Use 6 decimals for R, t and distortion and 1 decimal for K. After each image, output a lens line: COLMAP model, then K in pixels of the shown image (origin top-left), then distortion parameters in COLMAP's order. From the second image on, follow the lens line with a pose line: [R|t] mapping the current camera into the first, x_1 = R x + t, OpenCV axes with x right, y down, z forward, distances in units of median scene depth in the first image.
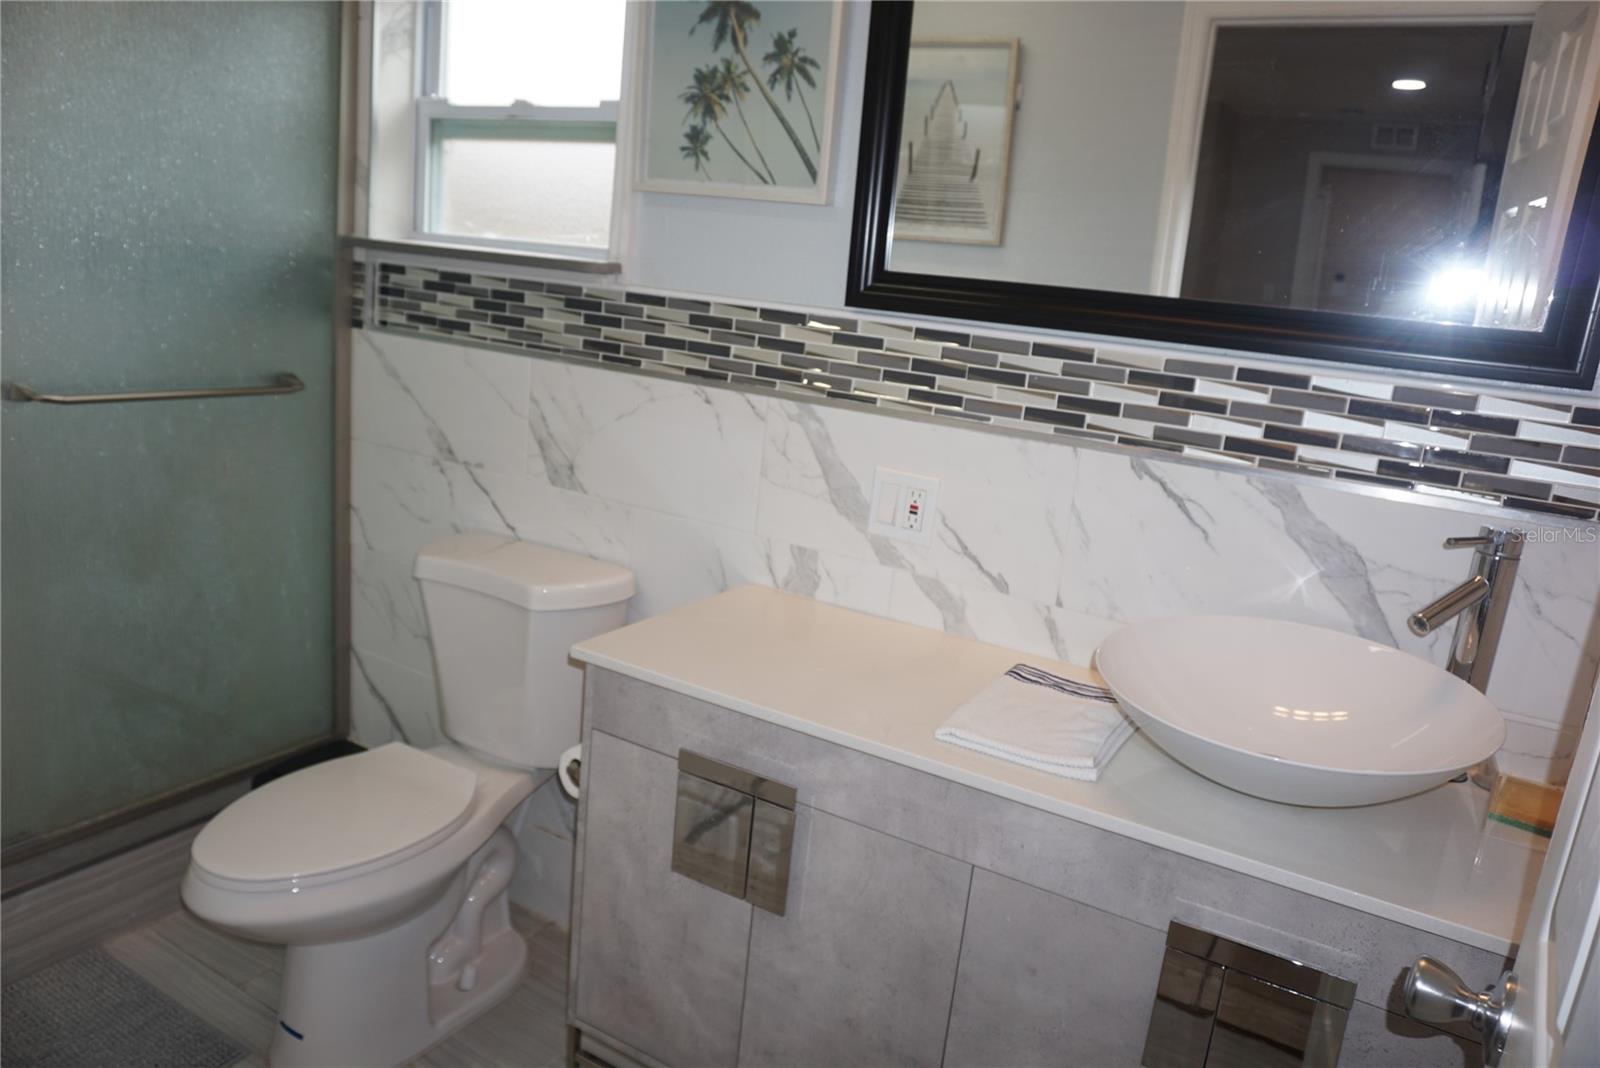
lens RADIAL K [[1079.4, 0, 805.6], [0, 1079.4, 532.1], [0, 0, 1]] dist [-0.026679, 0.022321]
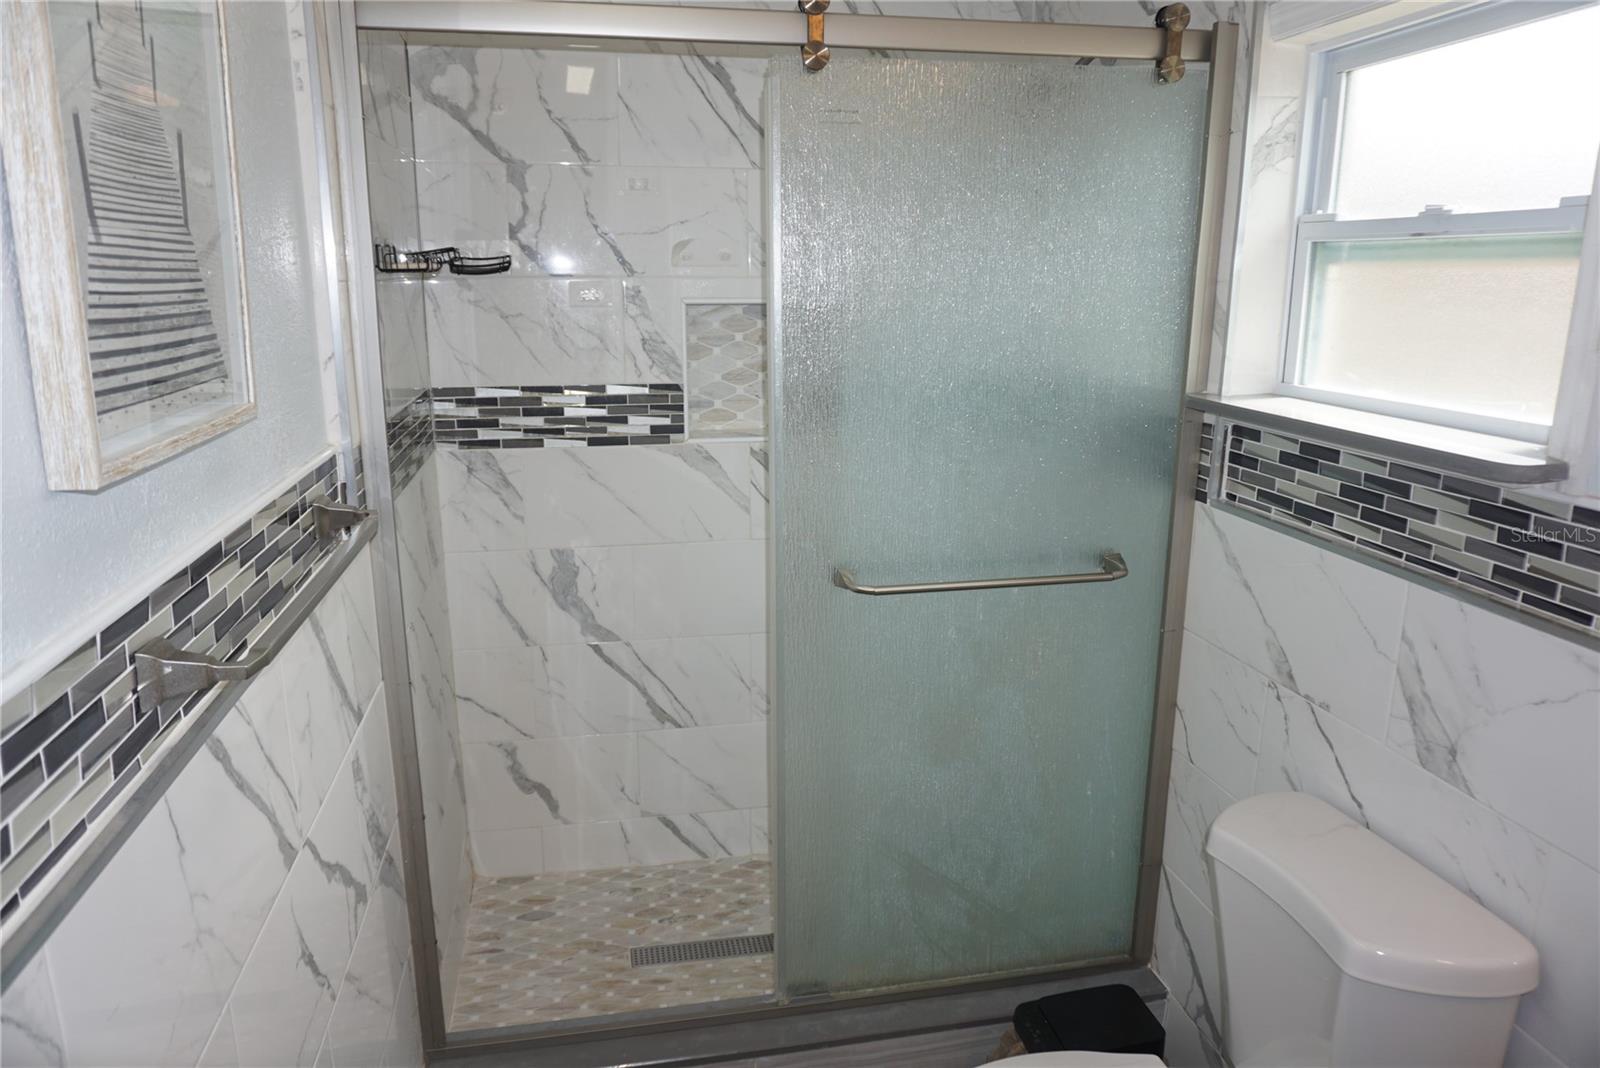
lens RADIAL K [[1079.4, 0, 804.9], [0, 1079.4, 535.7], [0, 0, 1]] dist [-0.026679, 0.022321]
pose [[0.655092, 0.088451, -0.750354, 0.006404], [-0.106931, 0.993981, 0.023814, -0.163038], [0.747944, 0.064636, 0.660607, 0.247159]]
